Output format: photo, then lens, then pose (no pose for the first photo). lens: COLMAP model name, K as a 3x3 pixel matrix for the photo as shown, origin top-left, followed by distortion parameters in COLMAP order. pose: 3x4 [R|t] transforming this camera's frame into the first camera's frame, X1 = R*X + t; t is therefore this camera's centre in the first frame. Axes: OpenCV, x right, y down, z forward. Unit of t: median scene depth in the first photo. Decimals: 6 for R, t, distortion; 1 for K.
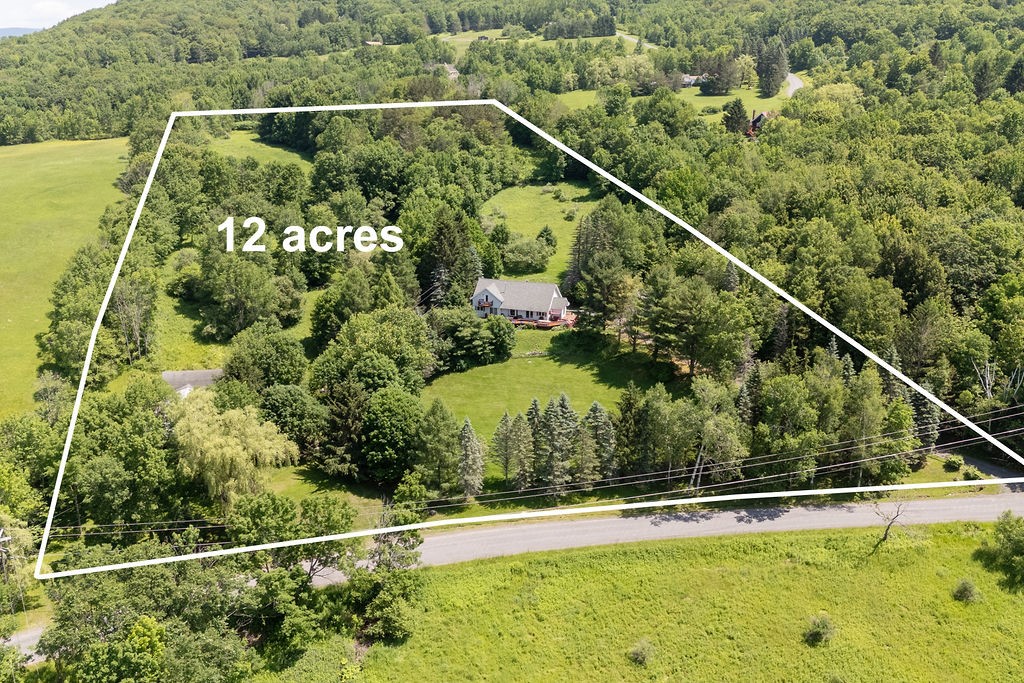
lens RADIAL K [[881.3, 0, 548.4], [0, 881.3, 337.9], [0, 0, 1]] dist [0.106256, -0.227363]
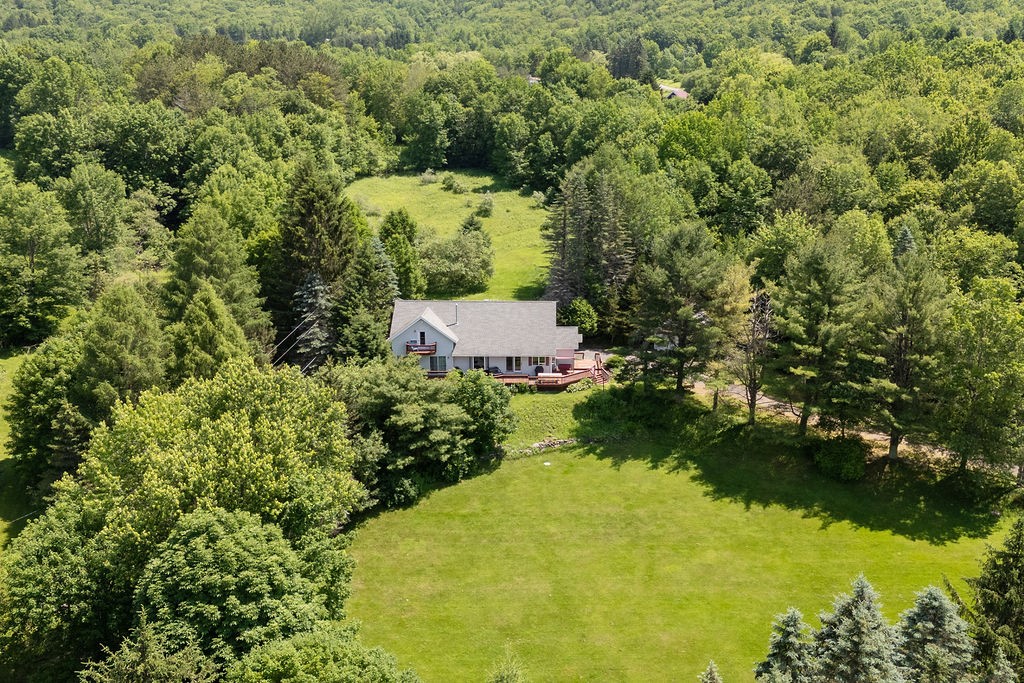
lens RADIAL K [[829.0, 0, 546.5], [0, 829.0, 341.5], [0, 0, 1]] dist [0.074049, -0.085405]
pose [[0.958972, -0.072127, 0.274173, -0.131441], [0.088654, 0.994888, -0.048361, -0.015327], [-0.269284, 0.070683, 0.960464, 0.551187]]
